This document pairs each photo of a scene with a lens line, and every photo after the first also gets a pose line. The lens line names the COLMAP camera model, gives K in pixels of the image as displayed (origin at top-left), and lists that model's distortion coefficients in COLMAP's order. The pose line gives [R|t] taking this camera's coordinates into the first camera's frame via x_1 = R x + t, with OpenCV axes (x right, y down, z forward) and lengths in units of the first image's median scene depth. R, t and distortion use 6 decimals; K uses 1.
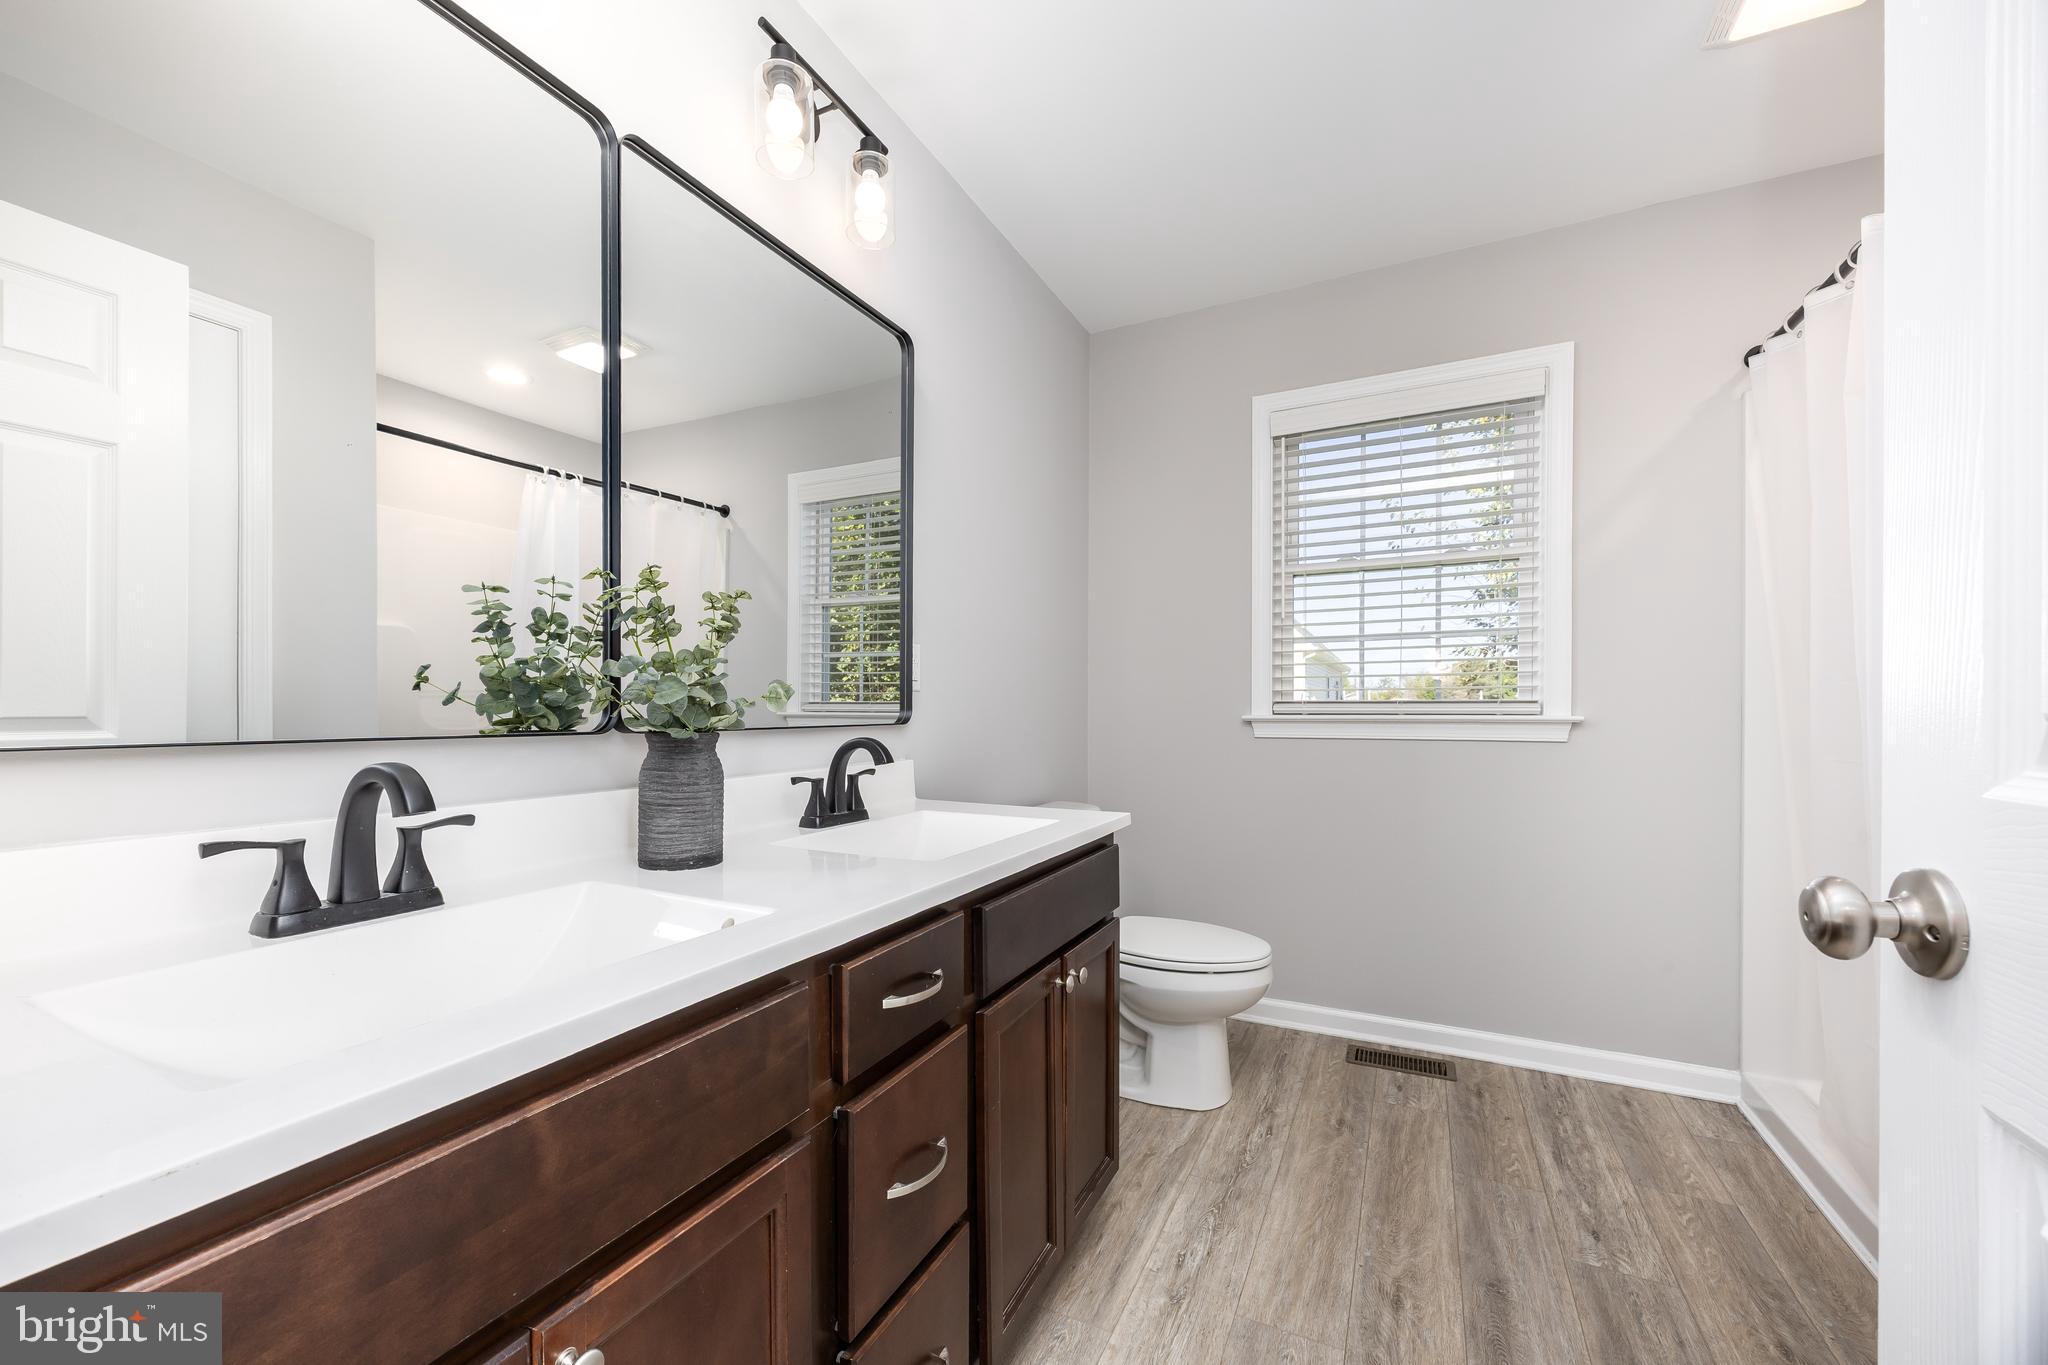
lens RADIAL K [[793.8, 0, 1004.4], [0, 793.8, 707.2], [0, 0, 1]] dist [-0.003571, -0.000255]
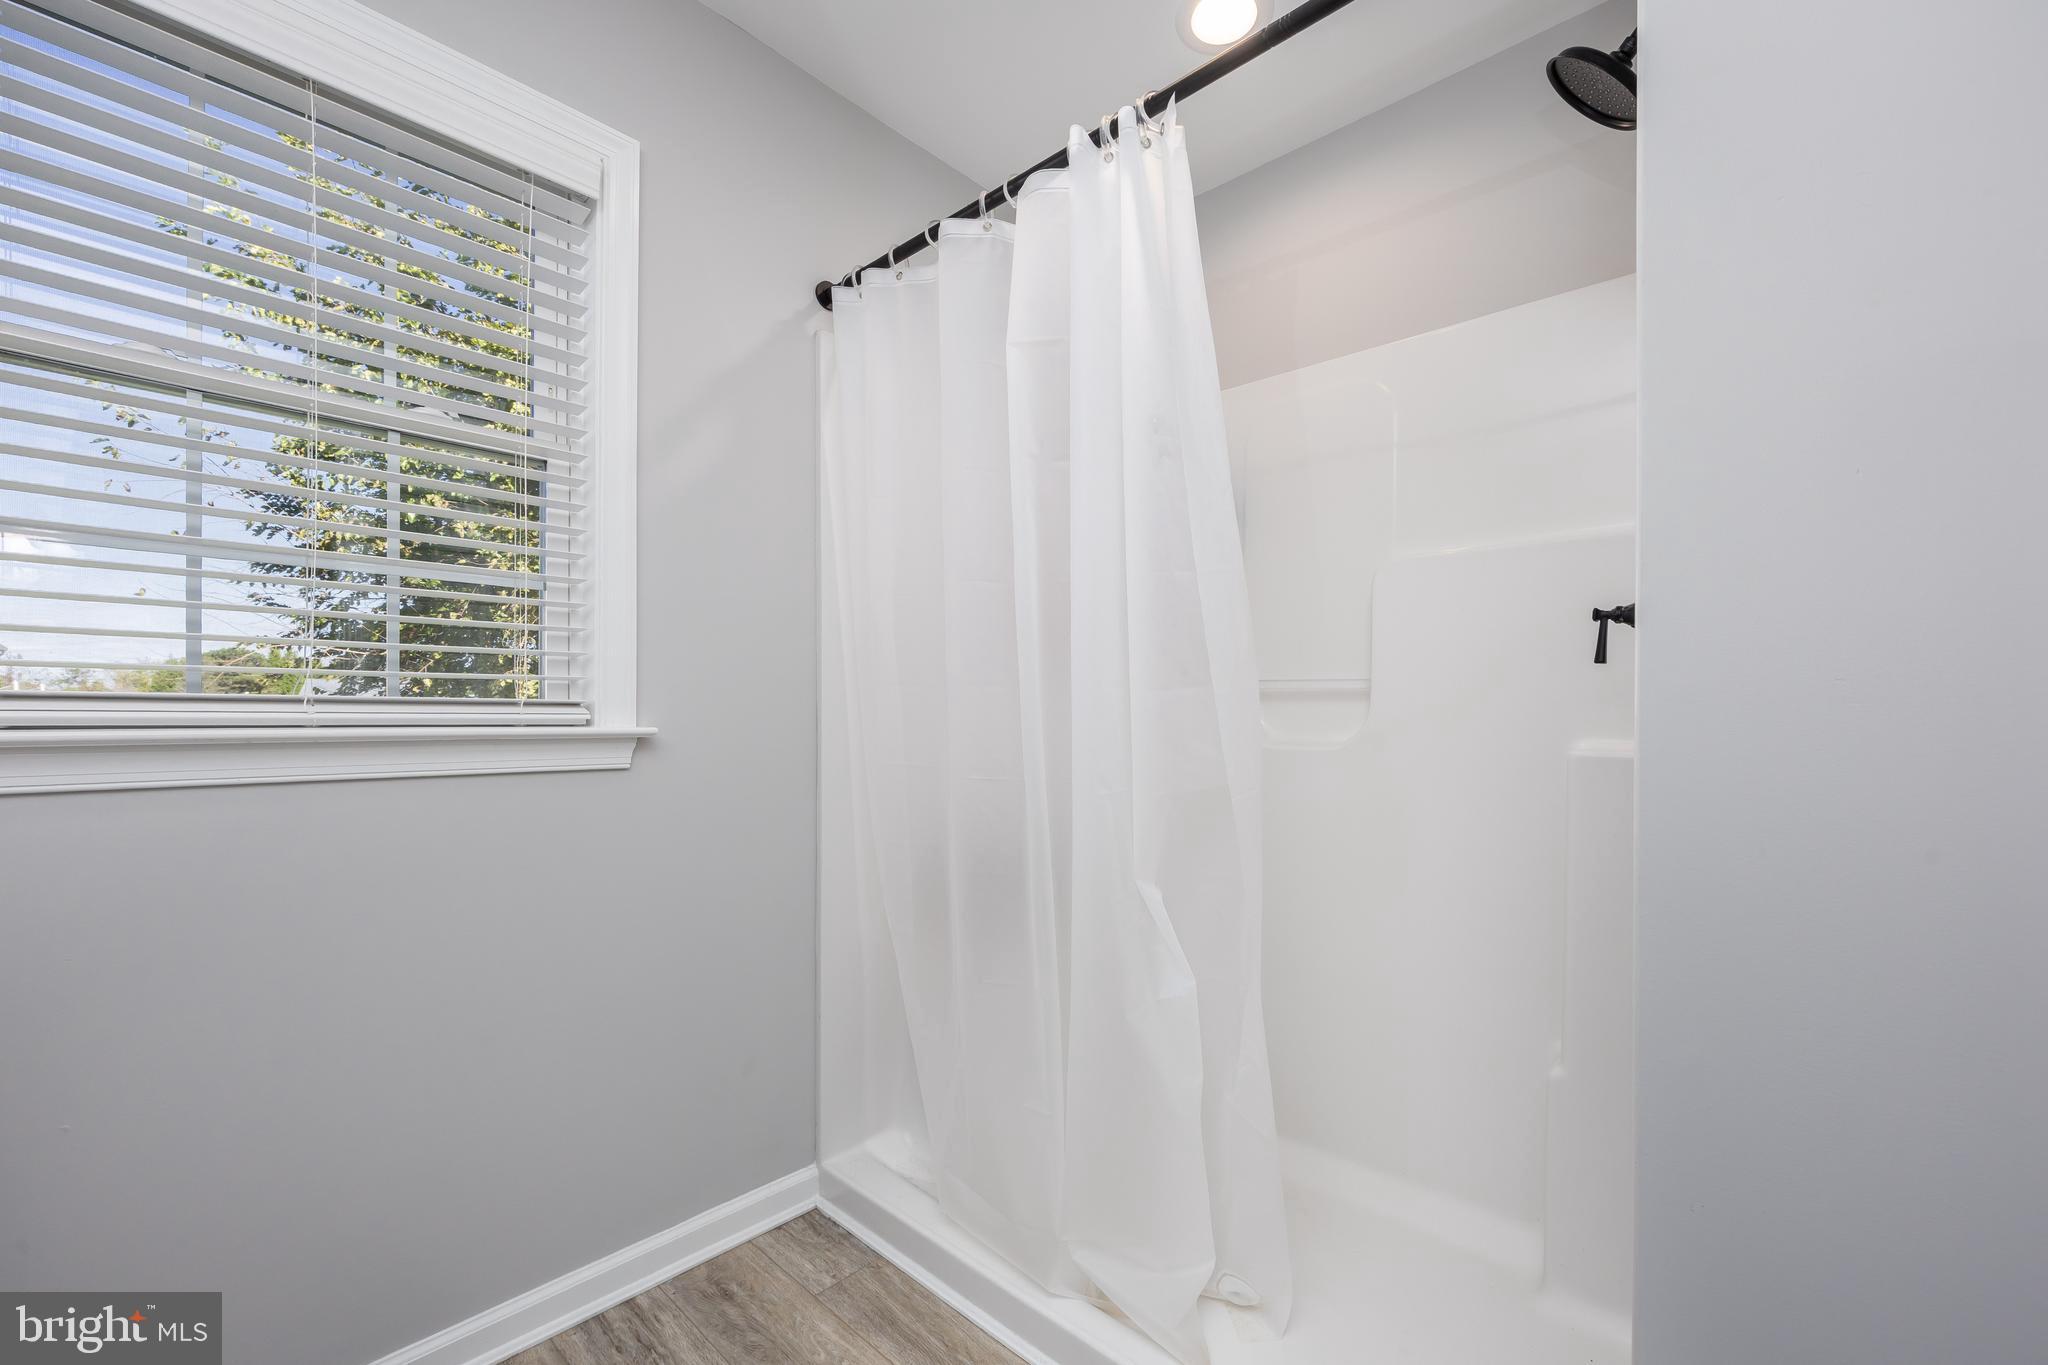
lens RADIAL K [[793.8, 0, 1022.3], [0, 793.8, 720.4], [0, 0, 1]] dist [-0.003571, -0.000255]
pose [[0.243888, -0.004498, 0.969793, 0.190636], [-0.007451, 0.999951, 0.006512, -0.001551], [-0.969775, -0.008814, 0.243842, 0.596093]]
